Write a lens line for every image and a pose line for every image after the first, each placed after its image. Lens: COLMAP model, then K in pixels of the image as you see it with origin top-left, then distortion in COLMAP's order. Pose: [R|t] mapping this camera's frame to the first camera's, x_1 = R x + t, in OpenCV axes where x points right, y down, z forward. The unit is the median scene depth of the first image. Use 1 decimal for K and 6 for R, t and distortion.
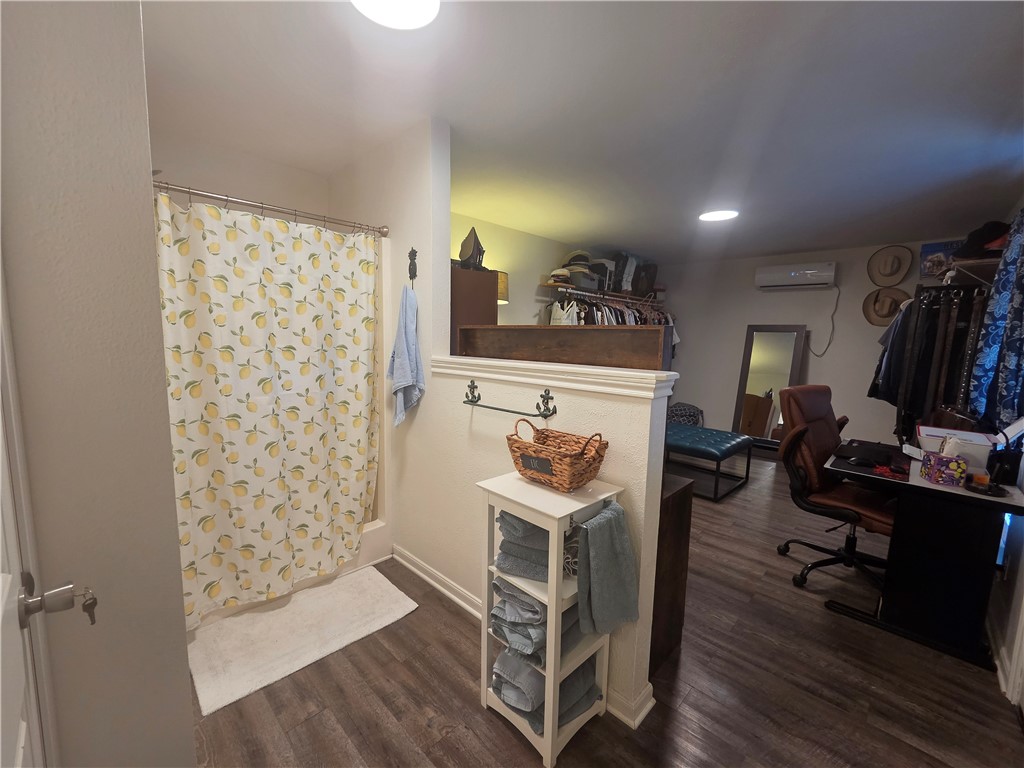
lens RADIAL K [[425.6, 0, 508.0], [0, 425.6, 386.4], [0, 0, 1]] dist [-0.011838, 0.006792]
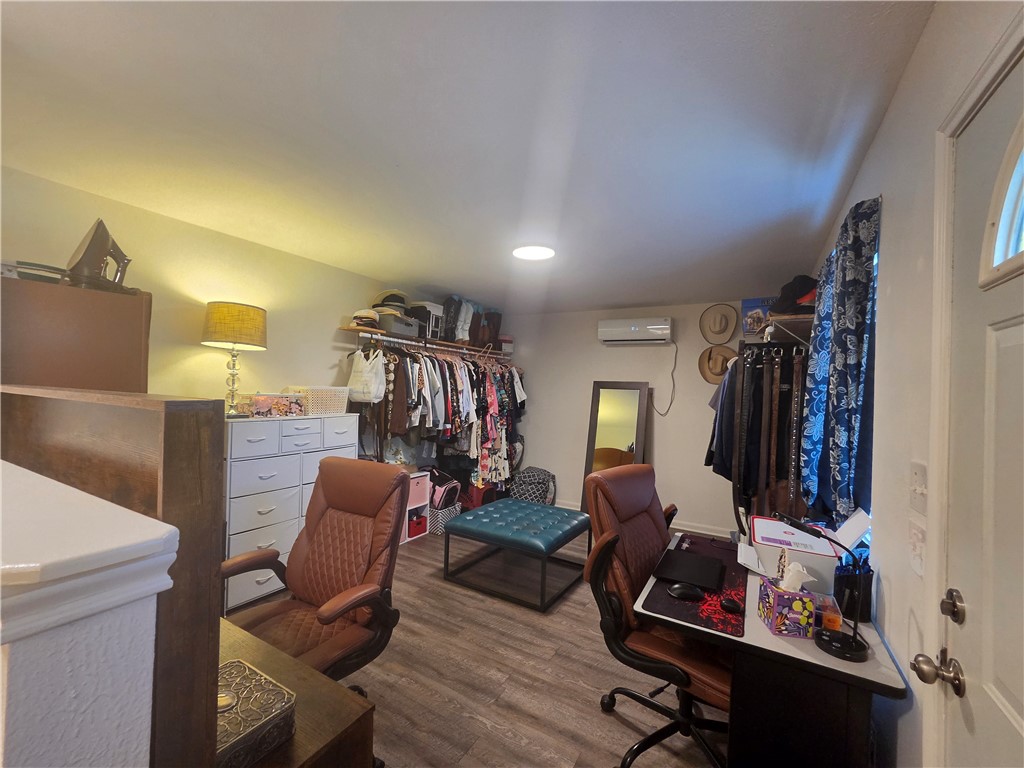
lens RADIAL K [[425.6, 0, 507.3], [0, 425.6, 386.1], [0, 0, 1]] dist [-0.011838, 0.006792]
pose [[0.971315, 0.009770, 0.237594, 0.286292], [0.018513, 0.993016, -0.116518, -0.052838], [-0.237073, 0.117574, 0.964351, 0.272800]]
